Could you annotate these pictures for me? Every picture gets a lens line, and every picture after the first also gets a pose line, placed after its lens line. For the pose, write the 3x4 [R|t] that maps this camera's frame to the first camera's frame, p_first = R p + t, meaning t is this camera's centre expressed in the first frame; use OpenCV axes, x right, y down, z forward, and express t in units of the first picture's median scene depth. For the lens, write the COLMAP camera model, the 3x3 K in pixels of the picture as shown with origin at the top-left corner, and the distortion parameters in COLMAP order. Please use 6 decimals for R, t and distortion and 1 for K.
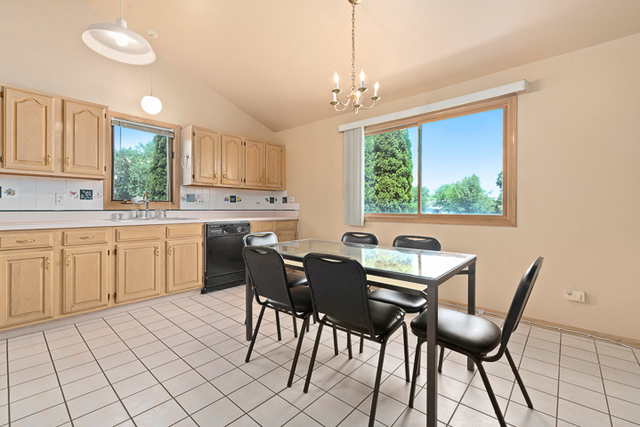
lens RADIAL K [[278.1, 0, 320.2], [0, 278.1, 209.9], [0, 0, 1]] dist [-0.000335, 0.000824]
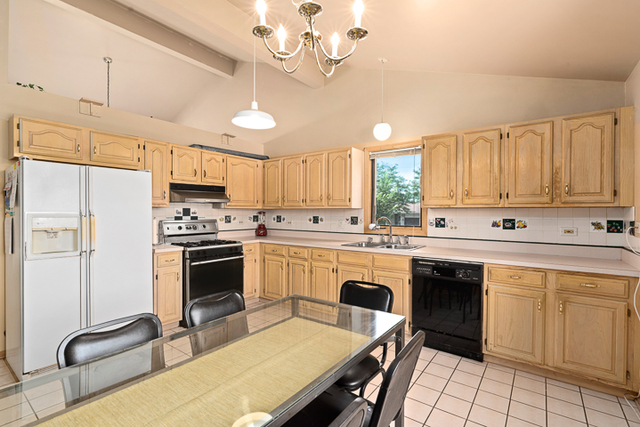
lens RADIAL K [[299.0, 0, 322.4], [0, 299.0, 214.9], [0, 0, 1]] dist [0.002206, 0.000091]
pose [[0.084085, 0.003806, -0.996451, 0.400408], [-0.011331, 0.999932, 0.002863, -0.068991], [0.996394, 0.011050, 0.084123, 0.619001]]
